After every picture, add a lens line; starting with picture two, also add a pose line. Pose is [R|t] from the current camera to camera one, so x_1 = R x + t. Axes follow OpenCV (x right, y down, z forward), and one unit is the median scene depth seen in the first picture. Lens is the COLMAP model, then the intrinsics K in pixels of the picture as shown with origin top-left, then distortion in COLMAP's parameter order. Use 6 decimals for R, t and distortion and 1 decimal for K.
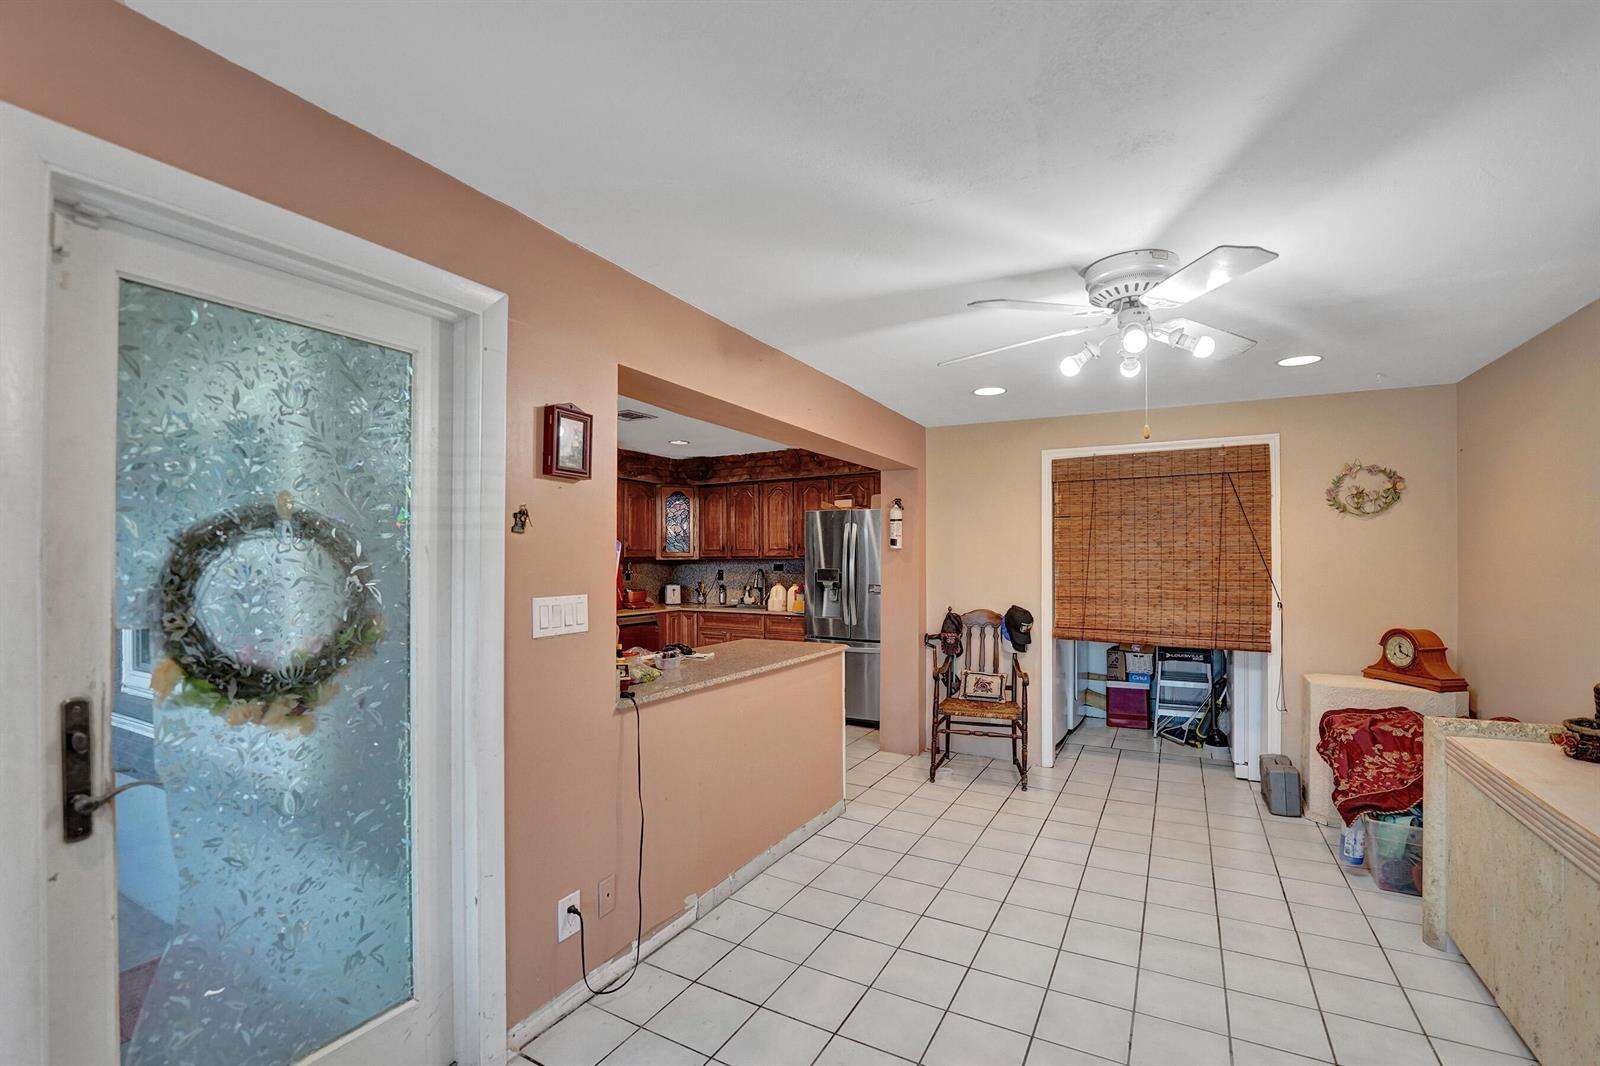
lens RADIAL K [[696.1, 0, 815.7], [0, 696.1, 558.6], [0, 0, 1]] dist [-0.015222, -0.000385]
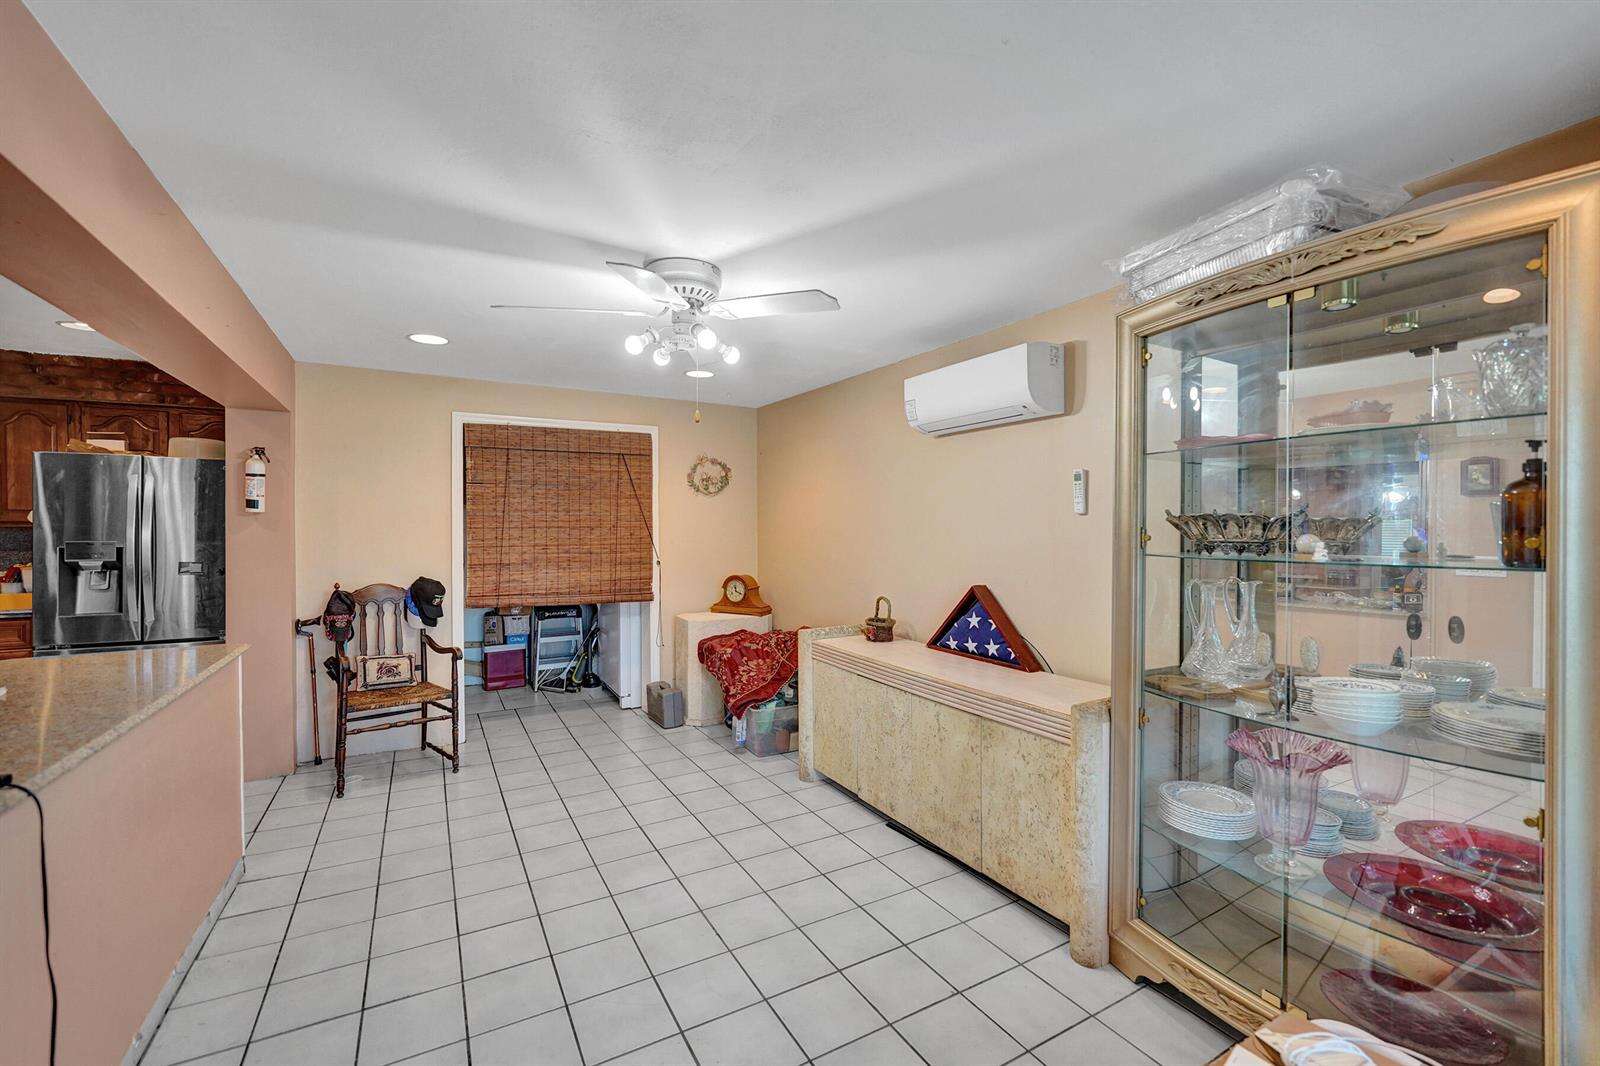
lens RADIAL K [[663.7, 0, 793.2], [0, 663.7, 528.6], [0, 0, 1]] dist [-0.012007, 0.001353]
pose [[0.544485, -0.001671, 0.838769, -0.185473], [0.000609, 0.999999, 0.001597, 0.002873], [-0.838771, -0.000359, 0.544485, 0.121330]]
